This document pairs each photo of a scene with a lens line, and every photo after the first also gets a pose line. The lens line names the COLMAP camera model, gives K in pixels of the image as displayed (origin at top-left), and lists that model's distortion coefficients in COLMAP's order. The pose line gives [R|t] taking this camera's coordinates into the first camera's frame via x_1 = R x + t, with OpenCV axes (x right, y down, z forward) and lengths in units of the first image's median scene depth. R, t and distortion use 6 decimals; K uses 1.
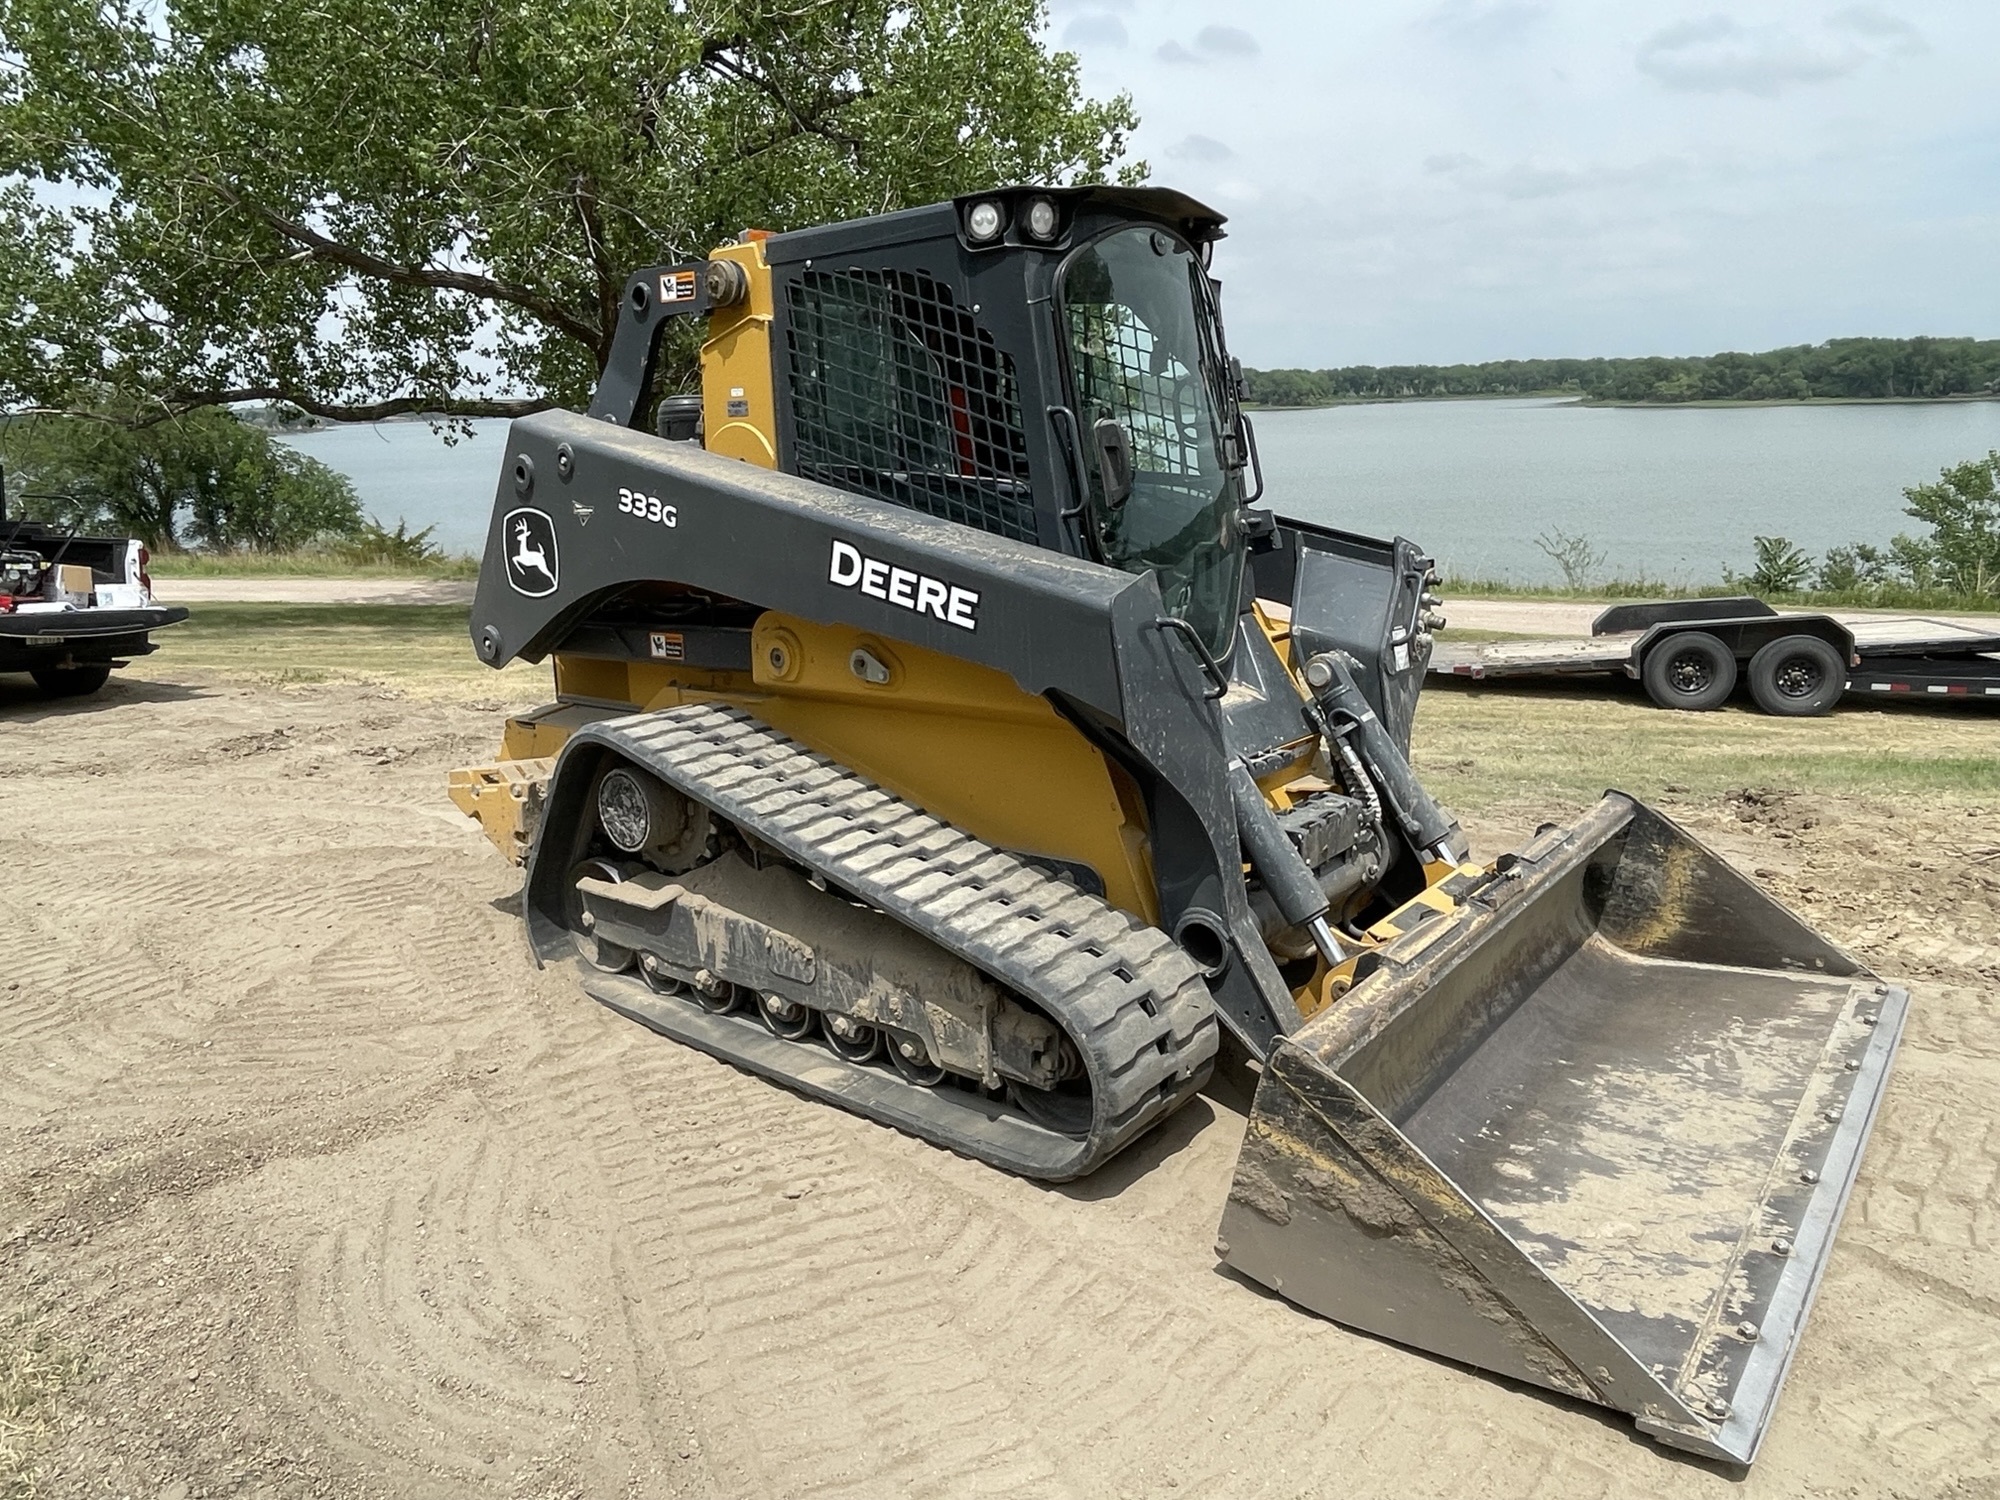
lens RADIAL K [[1326.8, 0, 1000.0], [0, 1326.8, 750.0], [0, 0, 1]] dist [-0.000360, 0.001659]
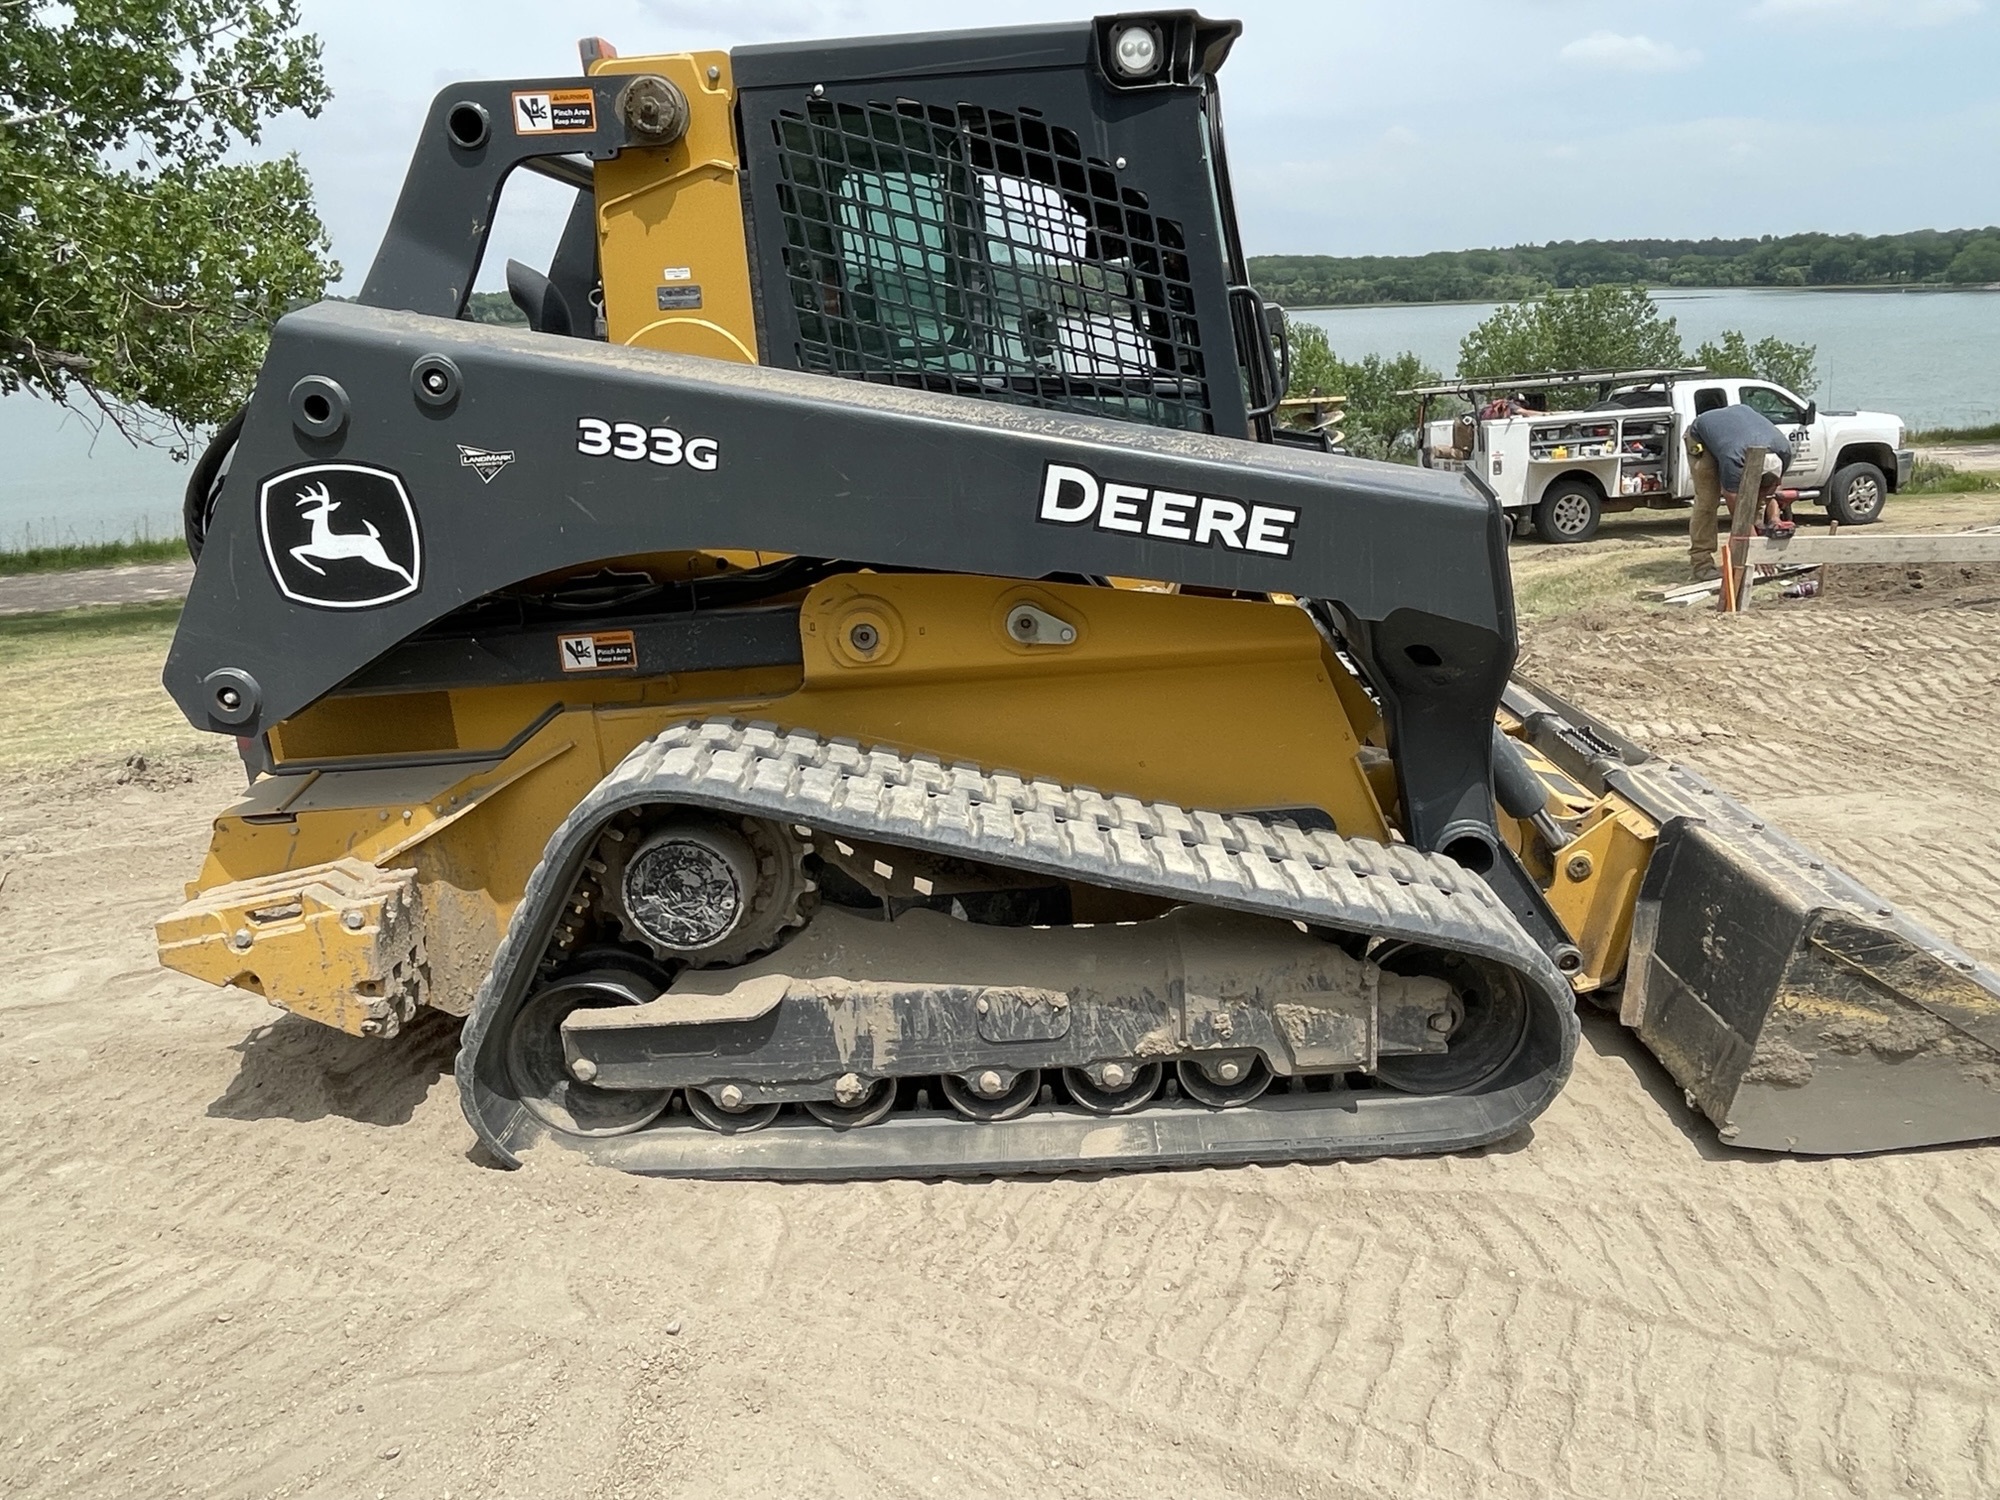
lens RADIAL K [[1326.8, 0, 1000.0], [0, 1326.8, 750.0], [0, 0, 1]] dist [-0.000360, 0.001659]
pose [[0.787677, -0.197330, 0.583632, -0.556374], [0.168018, 0.980213, 0.104657, -0.073020], [-0.592736, 0.015625, 0.805246, 0.363776]]
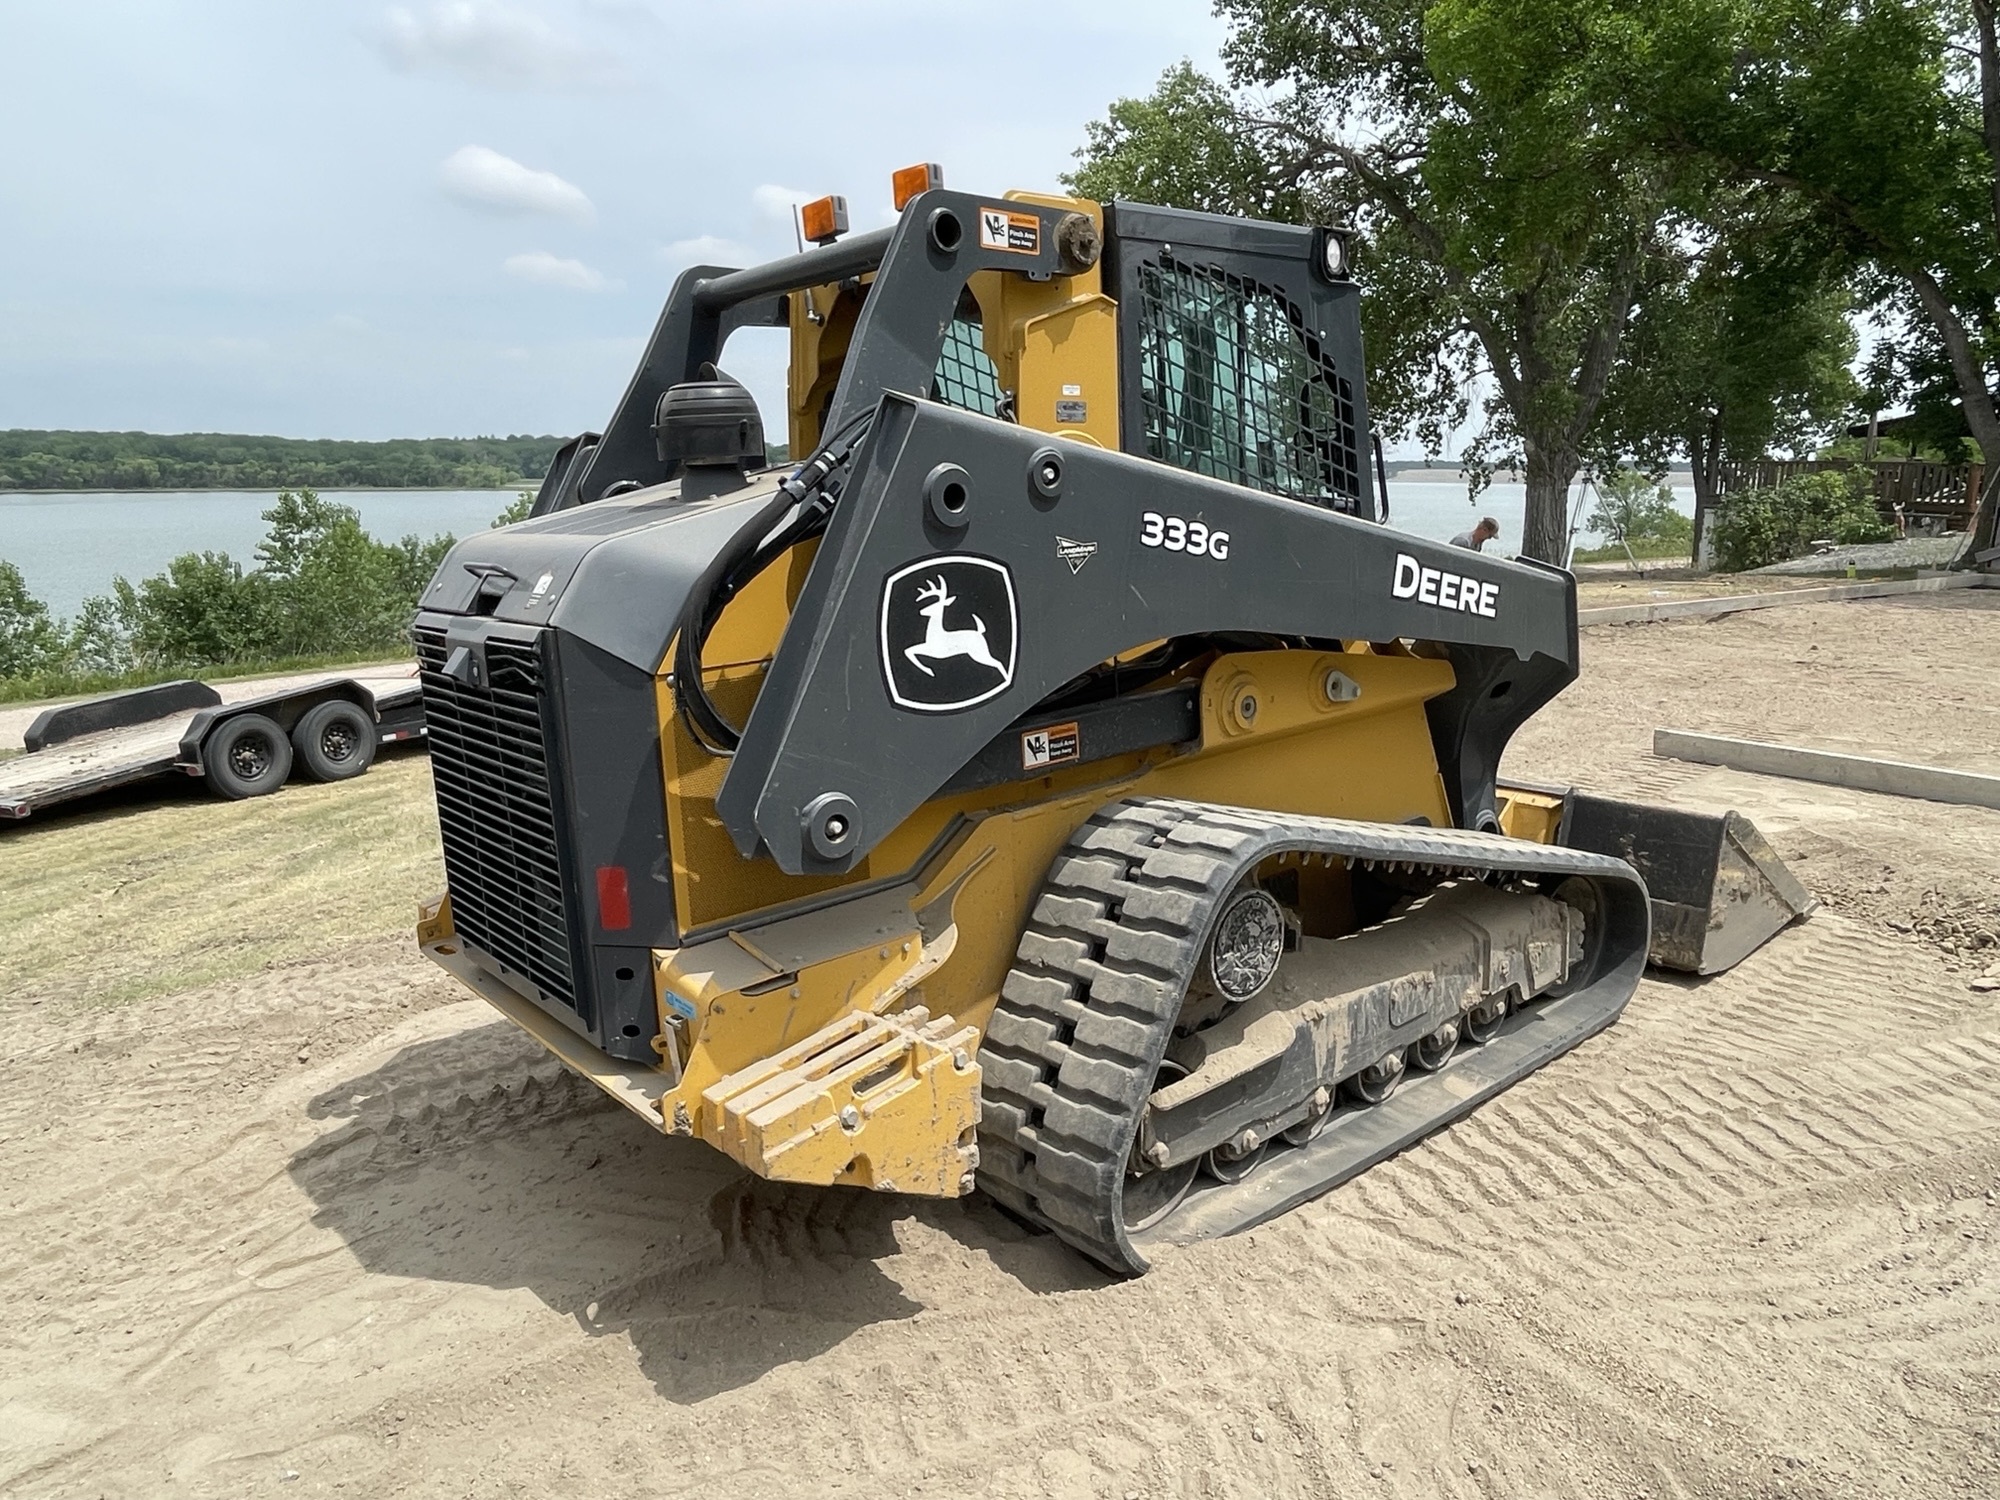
lens RADIAL K [[1326.8, 0, 1000.0], [0, 1326.8, 750.0], [0, 0, 1]] dist [-0.000360, 0.001659]
pose [[0.193134, -0.173054, 0.965791, -1.033034], [0.239967, 0.962761, 0.124524, -0.188534], [-0.951375, 0.207708, 0.227469, 0.971351]]
